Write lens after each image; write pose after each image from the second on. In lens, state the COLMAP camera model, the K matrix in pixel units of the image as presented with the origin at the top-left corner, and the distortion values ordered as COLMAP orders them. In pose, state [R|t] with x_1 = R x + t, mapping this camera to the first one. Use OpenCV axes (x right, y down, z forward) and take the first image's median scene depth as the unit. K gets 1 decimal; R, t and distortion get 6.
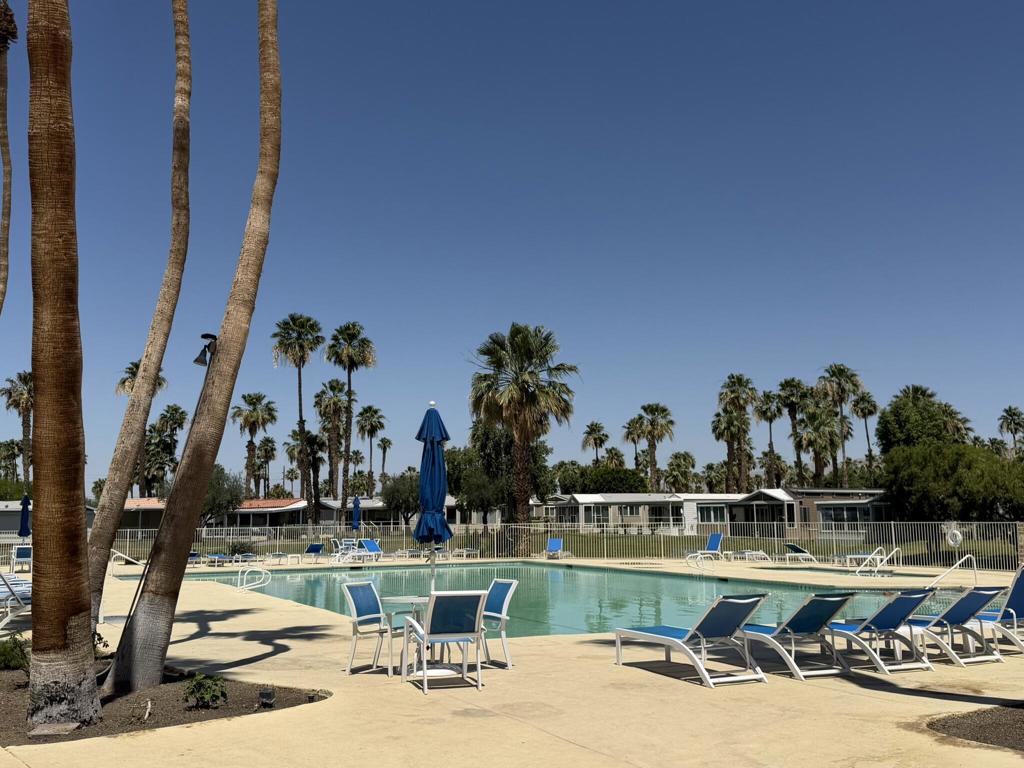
lens RADIAL K [[1168.8, 0, 512.0], [0, 1168.8, 384.0], [0, 0, 1]] dist [0.184788, 0.000899]
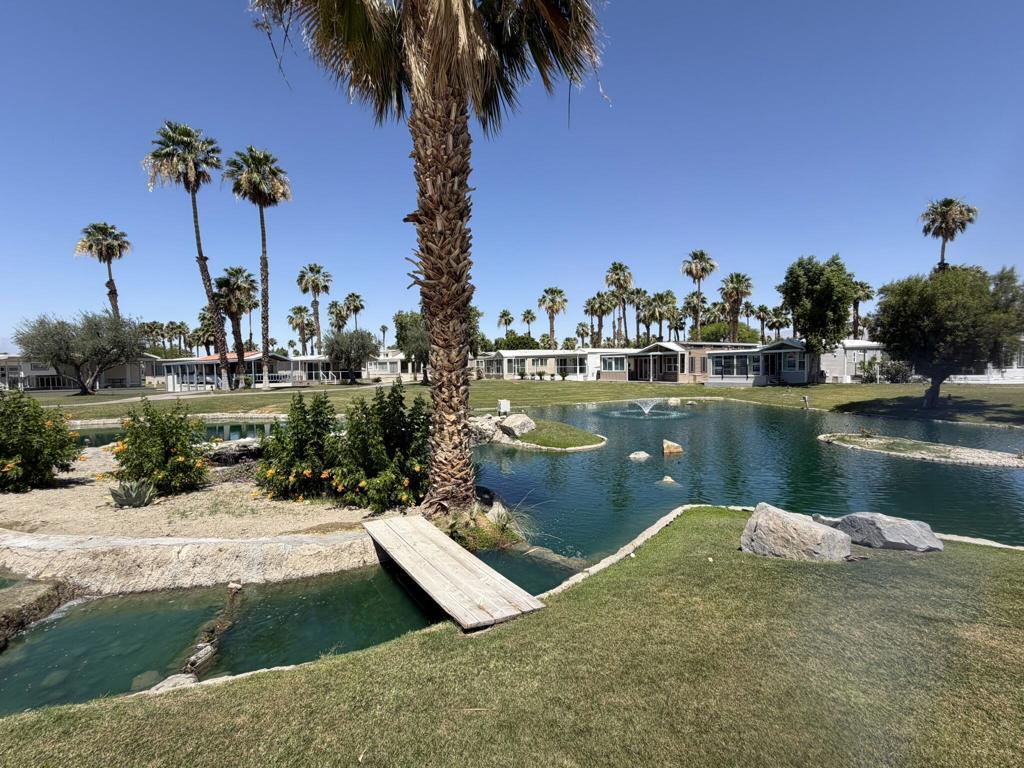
lens RADIAL K [[413.0, 0, 512.0], [0, 413.0, 384.0], [0, 0, 1]] dist [-0.000131, -0.000008]
pose [[0.991690, -0.009978, 0.128265, 0.007964], [-0.008856, 0.989329, 0.145432, 0.065560], [-0.128348, -0.145359, 0.981019, 0.552224]]
